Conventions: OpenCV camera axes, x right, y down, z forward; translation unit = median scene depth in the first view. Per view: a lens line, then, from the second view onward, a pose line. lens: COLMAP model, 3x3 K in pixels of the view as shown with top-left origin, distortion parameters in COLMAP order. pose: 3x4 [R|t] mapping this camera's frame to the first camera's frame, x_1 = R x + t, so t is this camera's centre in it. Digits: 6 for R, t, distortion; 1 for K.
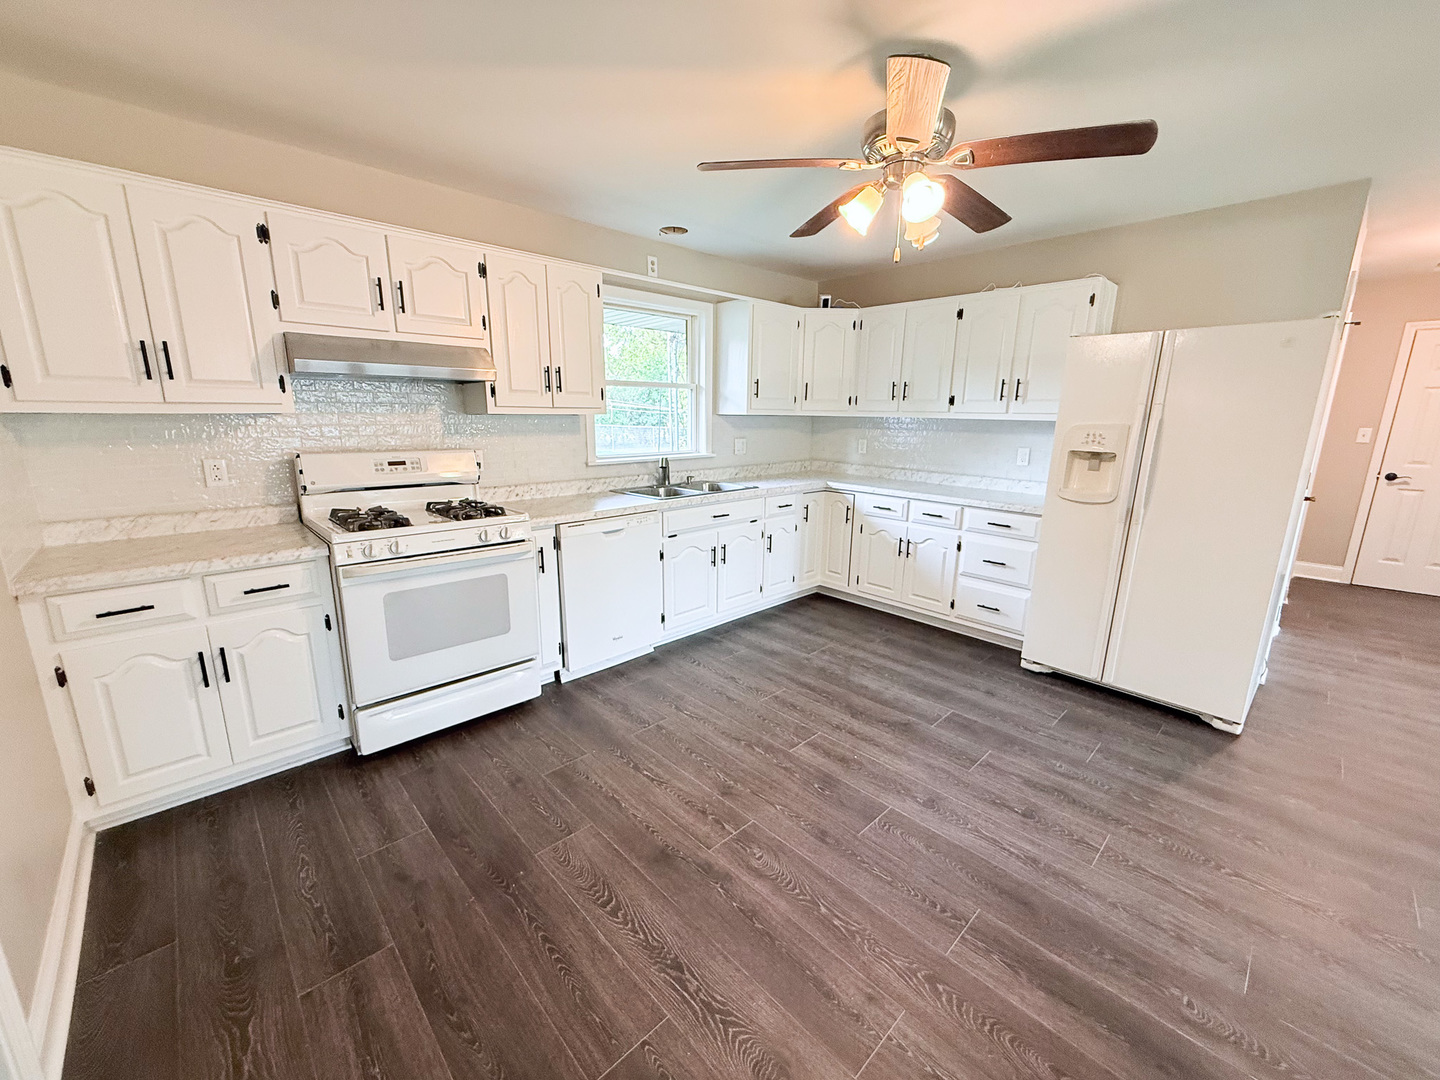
lens RADIAL K [[571.1, 0, 713.7], [0, 571.1, 538.9], [0, 0, 1]] dist [-0.000085, -0.000017]
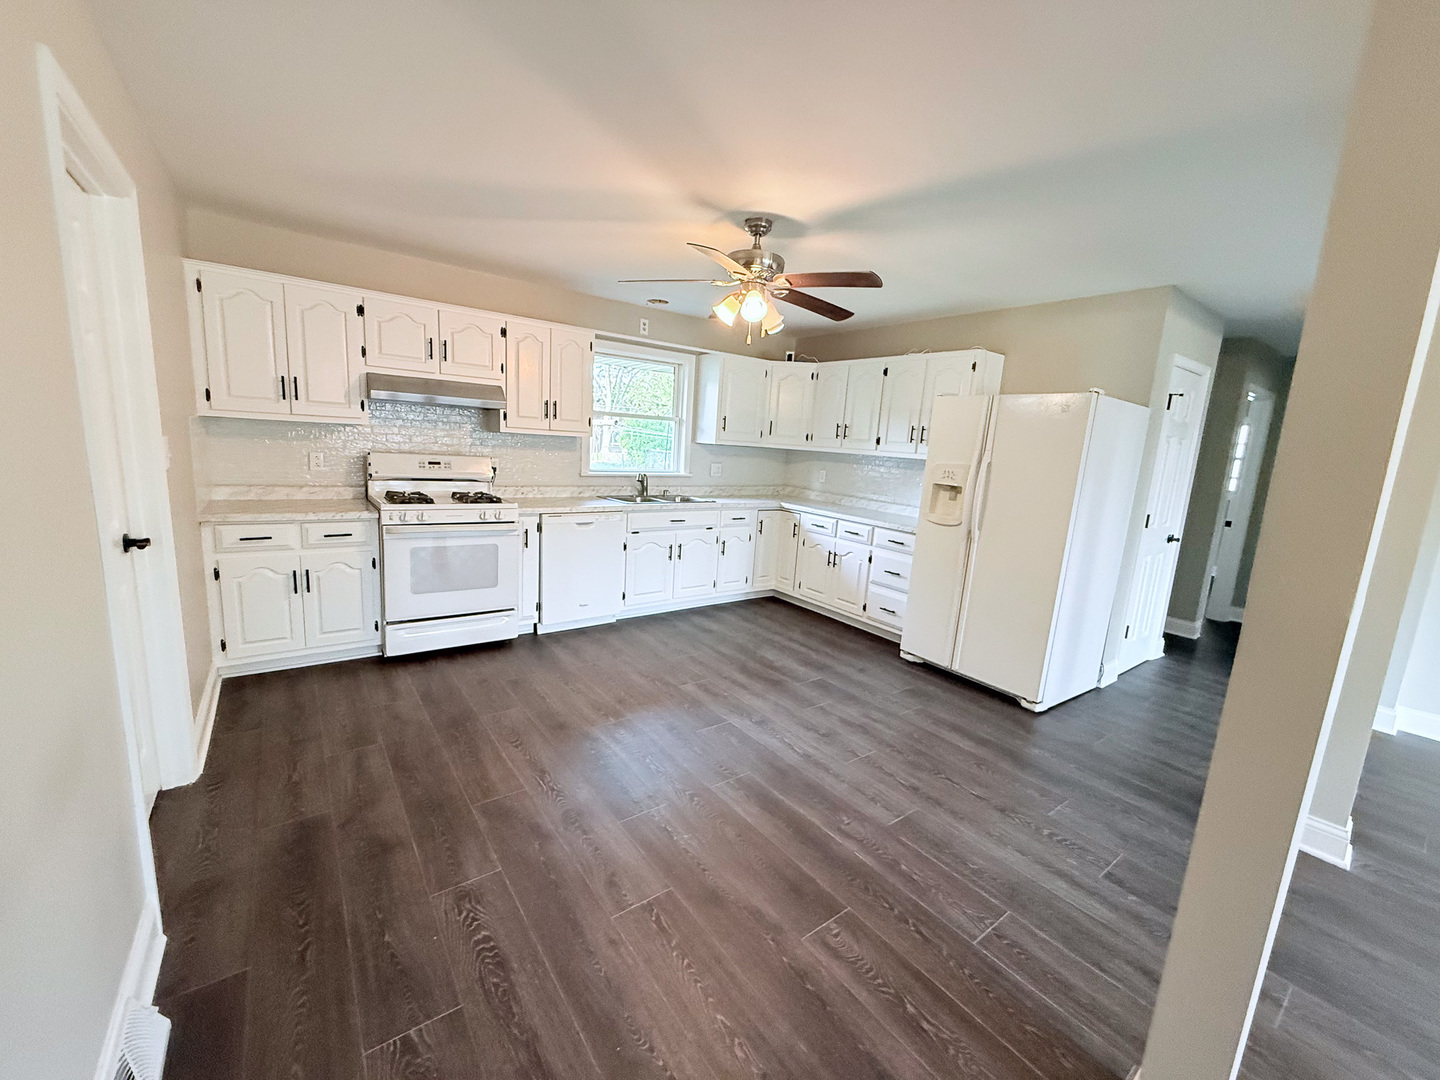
lens RADIAL K [[571.1, 0, 713.4], [0, 571.1, 539.4], [0, 0, 1]] dist [-0.000085, -0.000017]
pose [[0.991884, 0.070169, -0.106031, 0.304169], [-0.075508, 0.996027, -0.047203, 0.072981], [0.102297, 0.054826, 0.993242, -0.336882]]
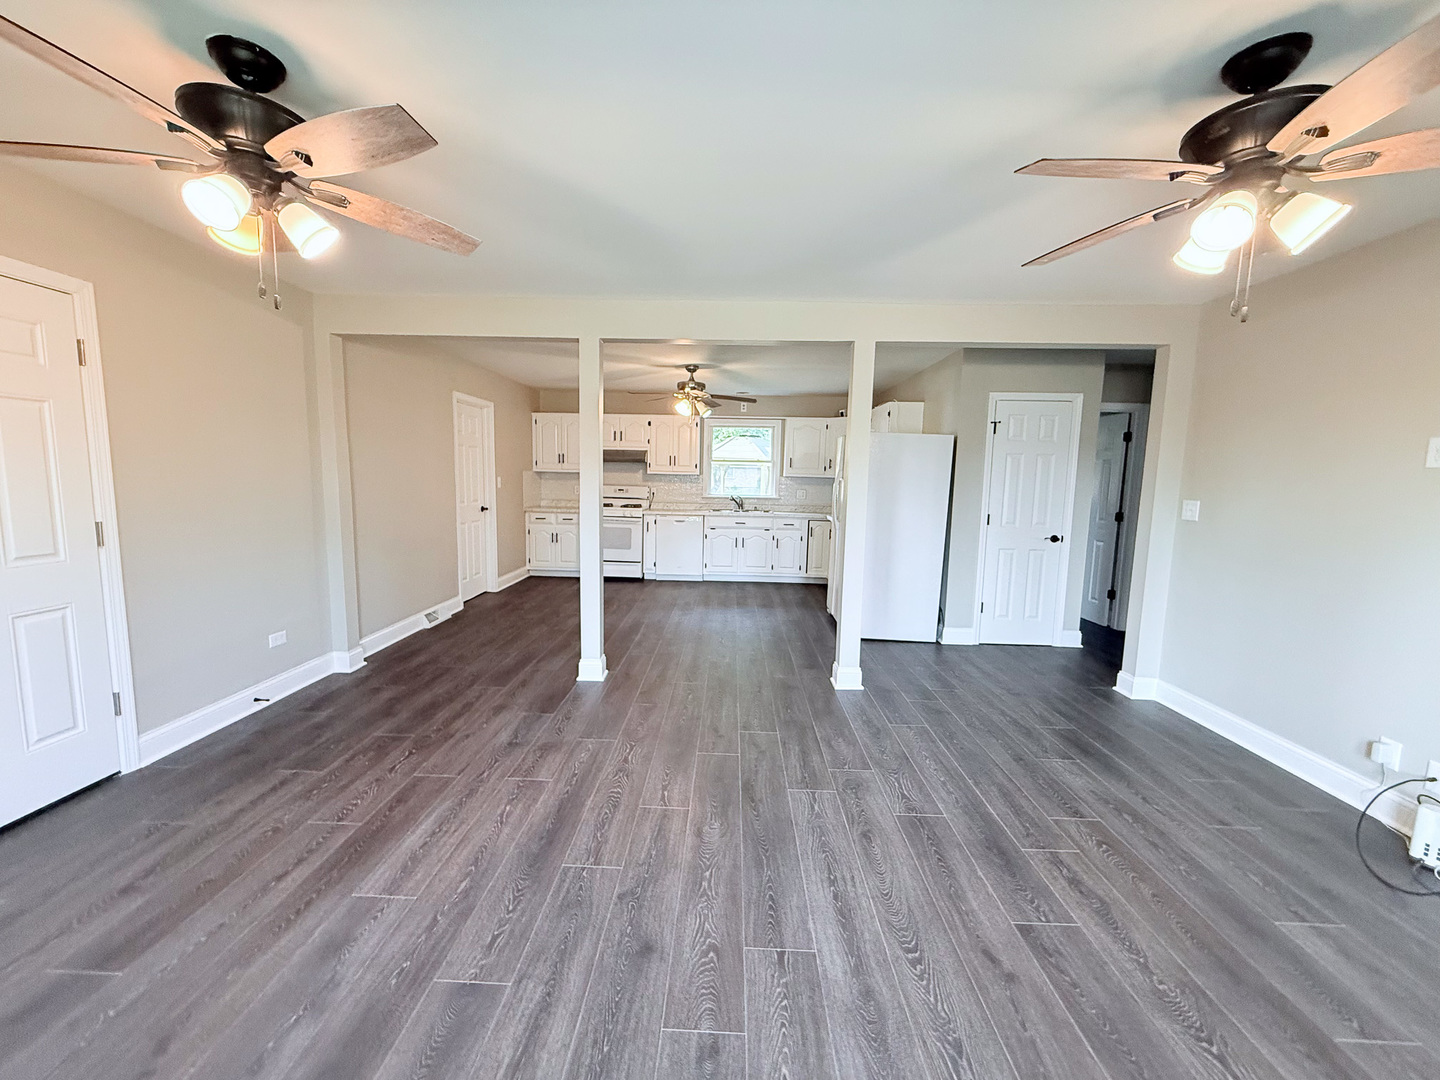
lens RADIAL K [[571.1, 0, 714.2], [0, 571.1, 538.1], [0, 0, 1]] dist [-0.000085, -0.000017]
pose [[0.707137, 0.085464, -0.701893, 1.871296], [-0.169479, 0.984218, -0.050905, 0.179283], [0.686465, 0.154953, 0.710462, -0.709374]]
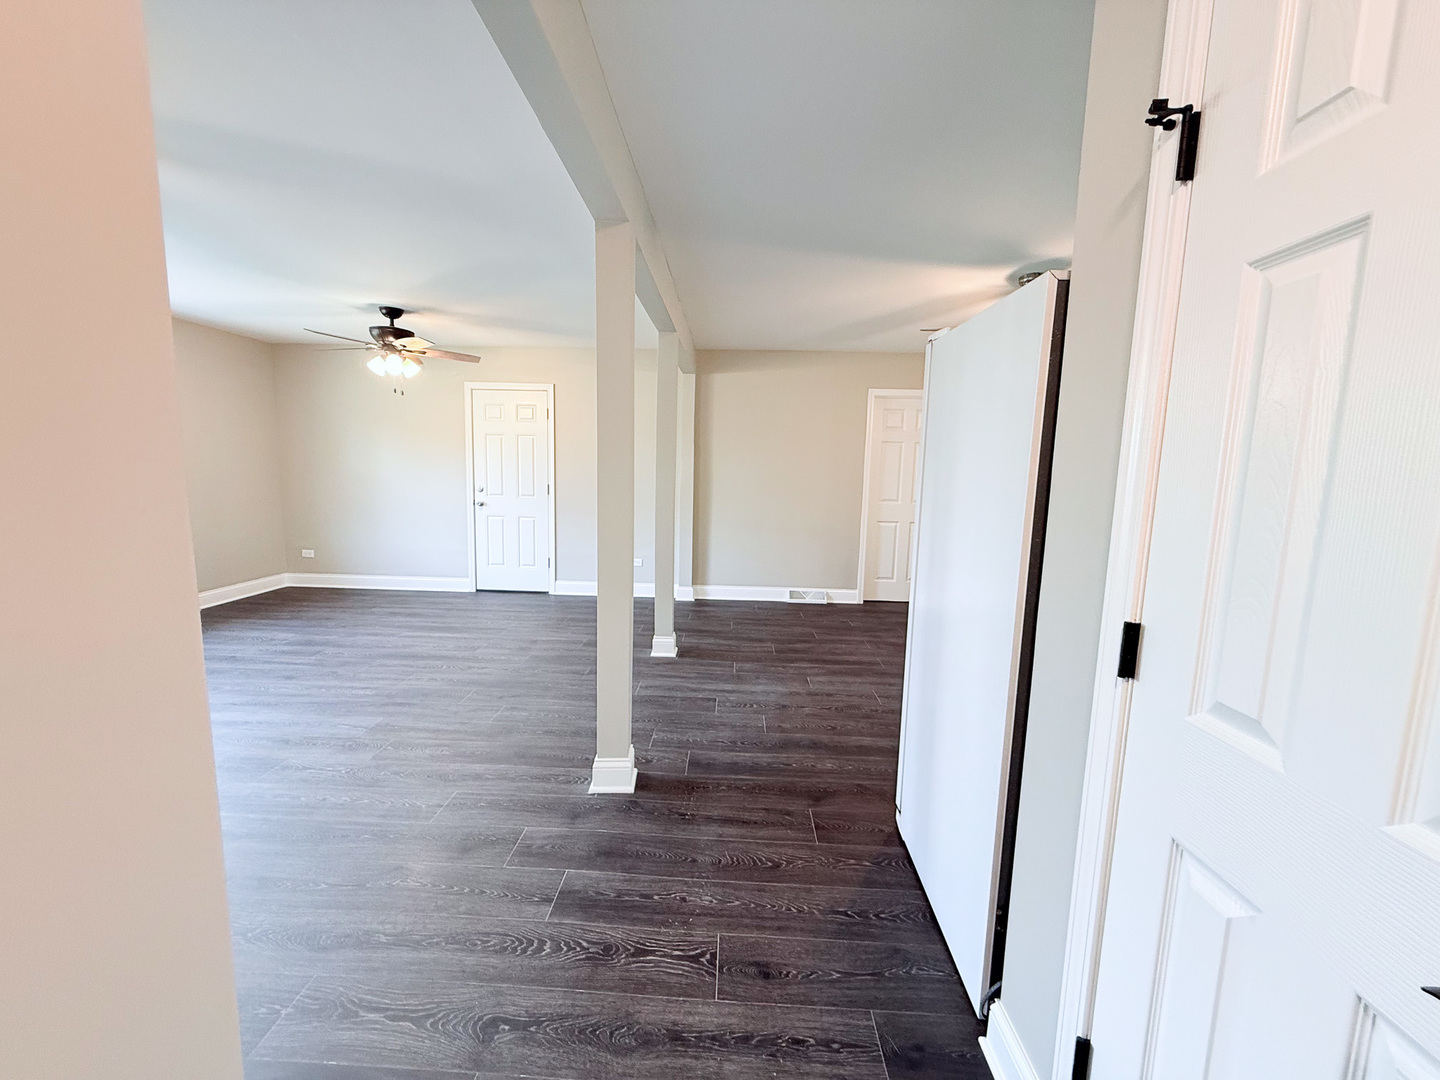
lens RADIAL K [[571.1, 0, 716.3], [0, 571.1, 536.9], [0, 0, 1]] dist [-0.000085, -0.000017]
pose [[-0.707481, 0.062424, -0.703970, 1.627873], [-0.180101, 0.947280, 0.264999, -0.231571], [0.683399, 0.314268, -0.658939, 1.201756]]
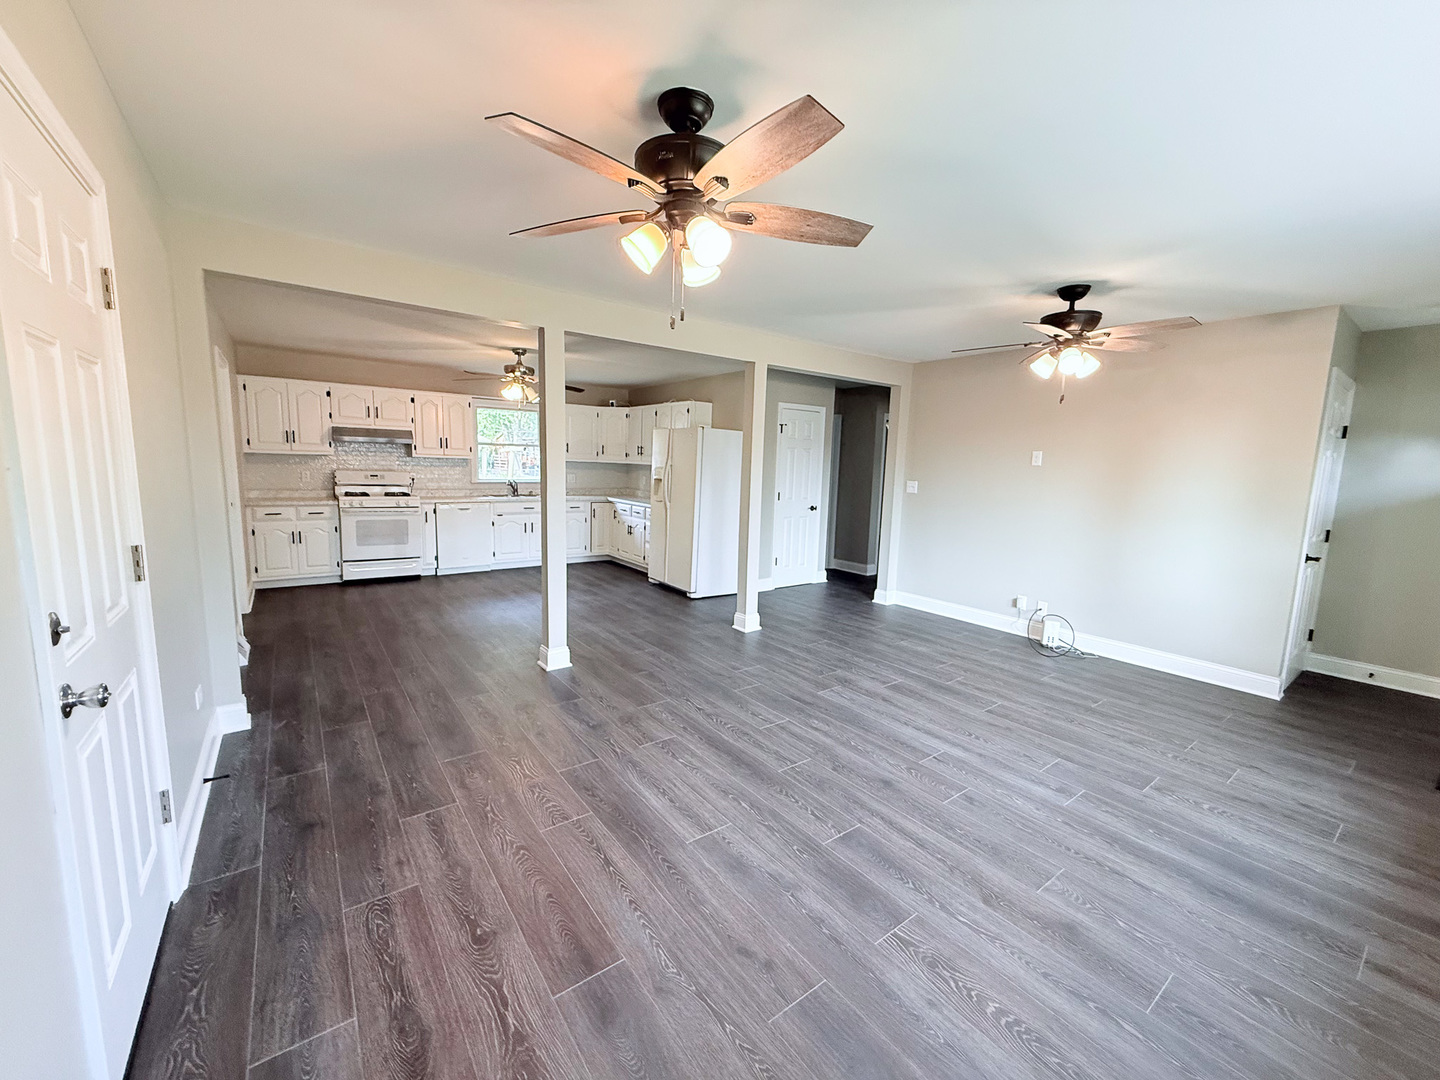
lens RADIAL K [[571.1, 0, 713.2], [0, 571.1, 539.8], [0, 0, 1]] dist [-0.000085, -0.000017]
pose [[0.992643, 0.037120, -0.115251, 1.219108], [-0.047157, 0.995211, -0.085620, 0.291042], [0.111521, 0.090425, 0.989640, -1.279398]]
